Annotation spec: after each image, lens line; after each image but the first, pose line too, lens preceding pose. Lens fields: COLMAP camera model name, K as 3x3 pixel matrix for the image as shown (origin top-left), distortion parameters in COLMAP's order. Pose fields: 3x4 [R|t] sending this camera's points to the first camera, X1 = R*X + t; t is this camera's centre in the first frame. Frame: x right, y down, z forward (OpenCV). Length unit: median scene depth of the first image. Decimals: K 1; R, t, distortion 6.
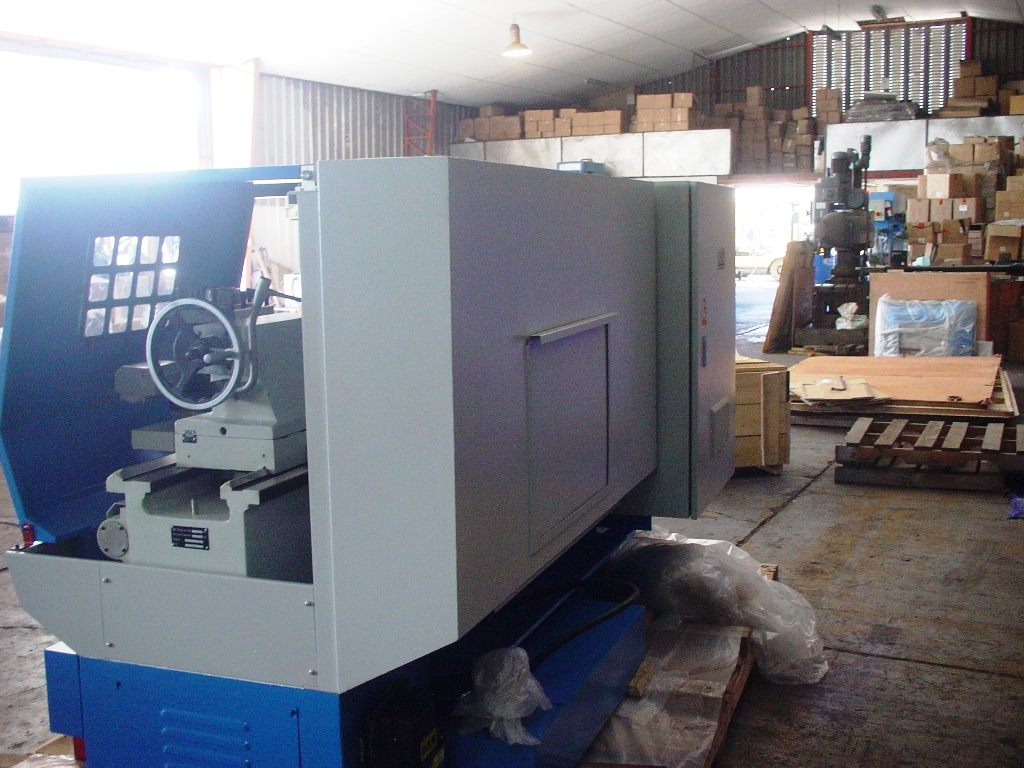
lens RADIAL K [[1151.1, 0, 508.4], [0, 1151.1, 388.2], [0, 0, 1]] dist [-0.030412, 0.001251]
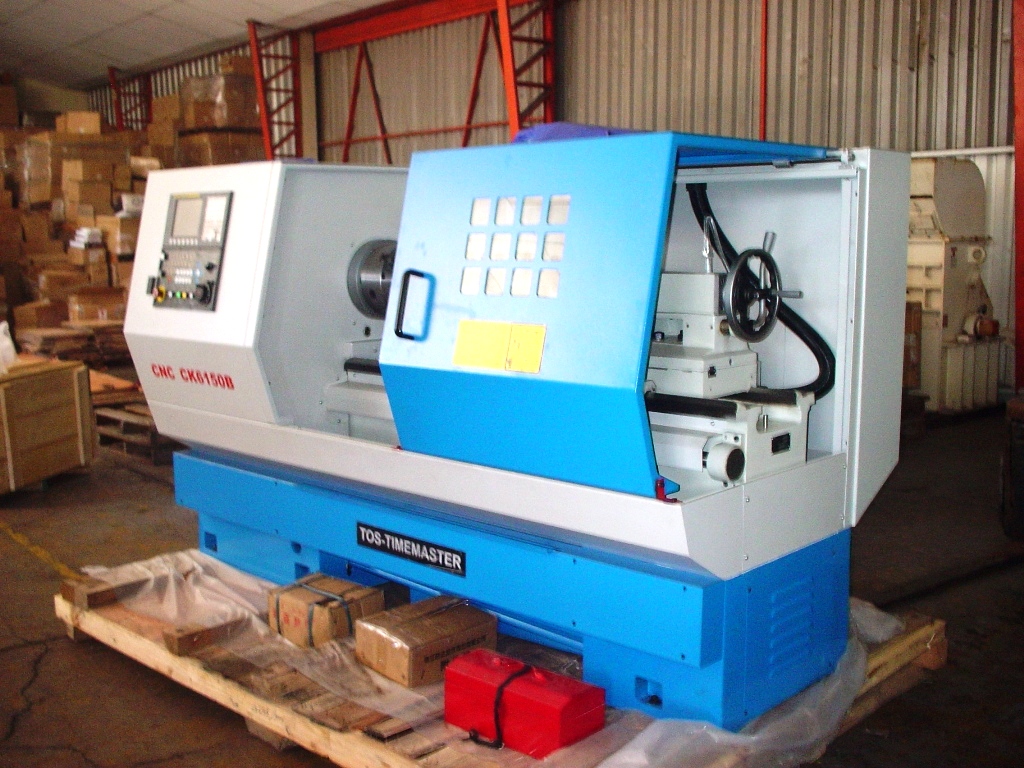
lens RADIAL K [[1151.1, 0, 508.4], [0, 1151.1, 388.2], [0, 0, 1]] dist [-0.030412, 0.001251]
pose [[0.388546, -0.124969, 0.912916, -0.170626], [0.133789, 0.987912, 0.078294, -0.007194], [-0.911665, 0.091718, 0.400569, 0.087479]]
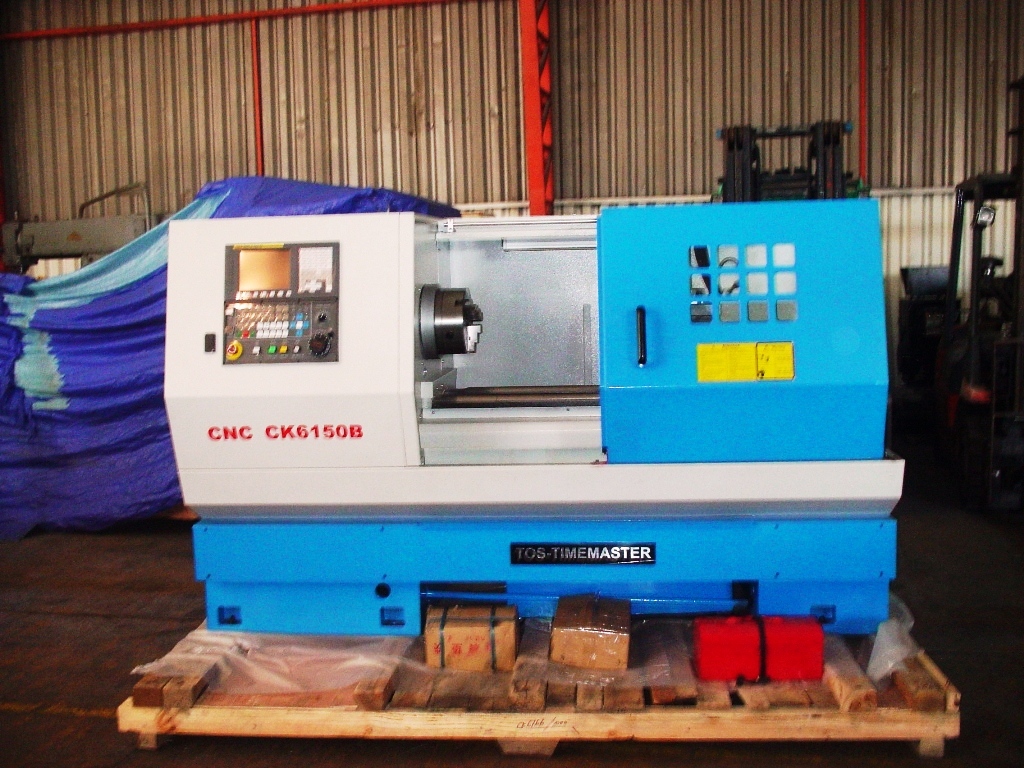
lens RADIAL K [[1141.8, 0, 543.6], [0, 1141.8, 364.6], [0, 0, 1]] dist [-0.041992, -0.013397]
pose [[-0.292730, -0.073940, 0.953332, -0.200029], [0.162829, 0.978589, 0.125898, -0.027264], [-0.942229, 0.192084, -0.274423, 0.215267]]
